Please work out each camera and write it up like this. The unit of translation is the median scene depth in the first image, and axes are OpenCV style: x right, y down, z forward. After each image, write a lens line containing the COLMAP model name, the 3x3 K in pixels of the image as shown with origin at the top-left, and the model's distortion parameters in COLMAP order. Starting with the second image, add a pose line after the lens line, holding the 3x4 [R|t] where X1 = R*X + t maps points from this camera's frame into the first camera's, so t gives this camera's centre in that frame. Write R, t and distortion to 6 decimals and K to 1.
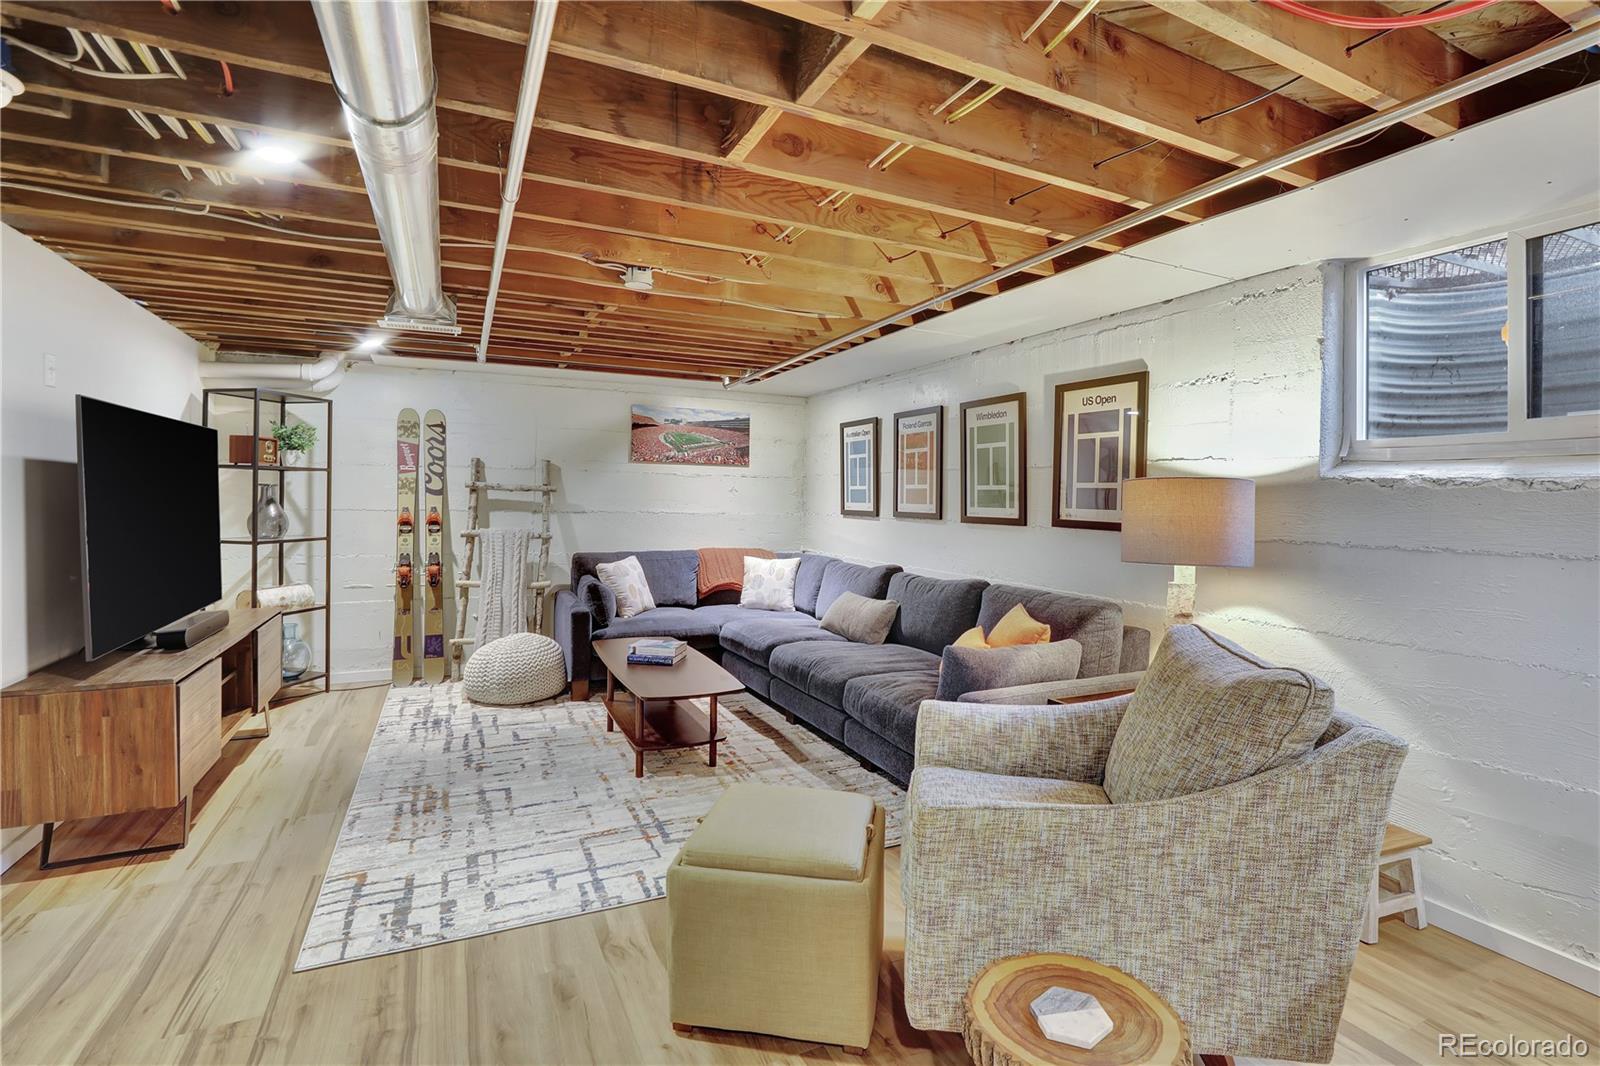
lens RADIAL K [[729.2, 0, 797.4], [0, 729.2, 501.2], [0, 0, 1]] dist [-0.000265, 0.000126]
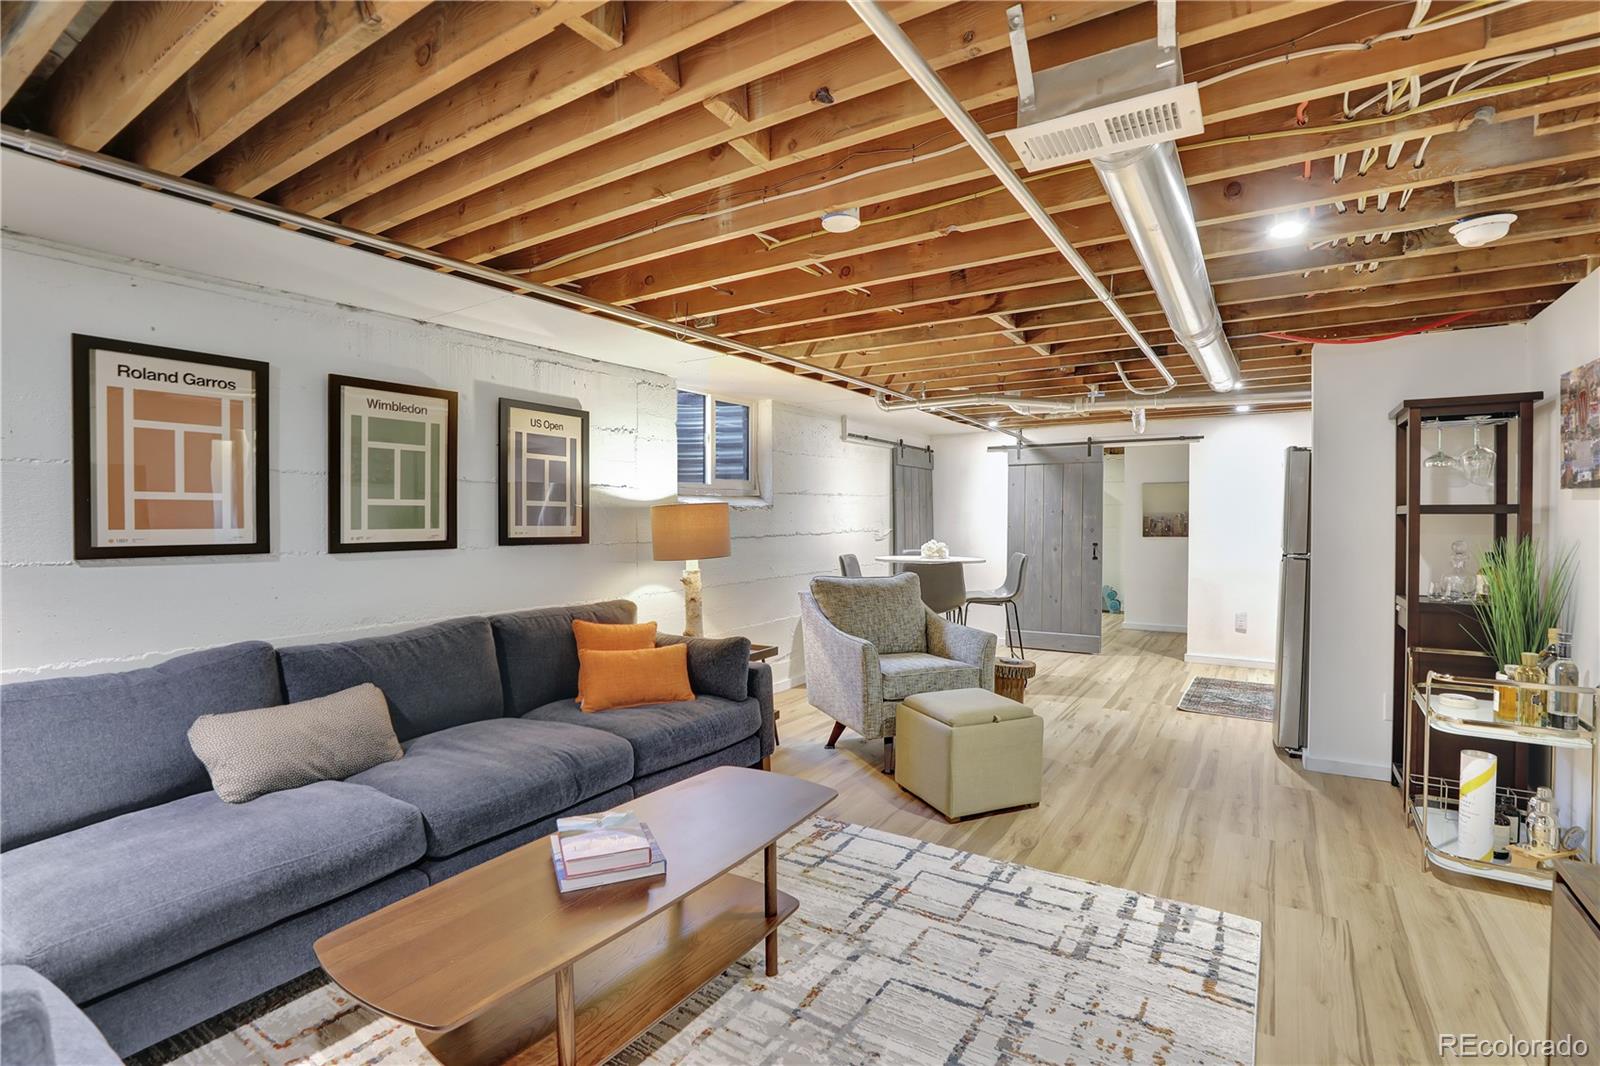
lens RADIAL K [[748.6, 0, 800.0], [0, 748.6, 533.0], [0, 0, 1]] dist [-0.037894, 0.000304]
pose [[-0.525459, -0.020984, 0.850560, -0.939468], [0.007385, 0.999546, 0.029222, -0.009972], [-0.850787, 0.021636, -0.525066, 1.631301]]
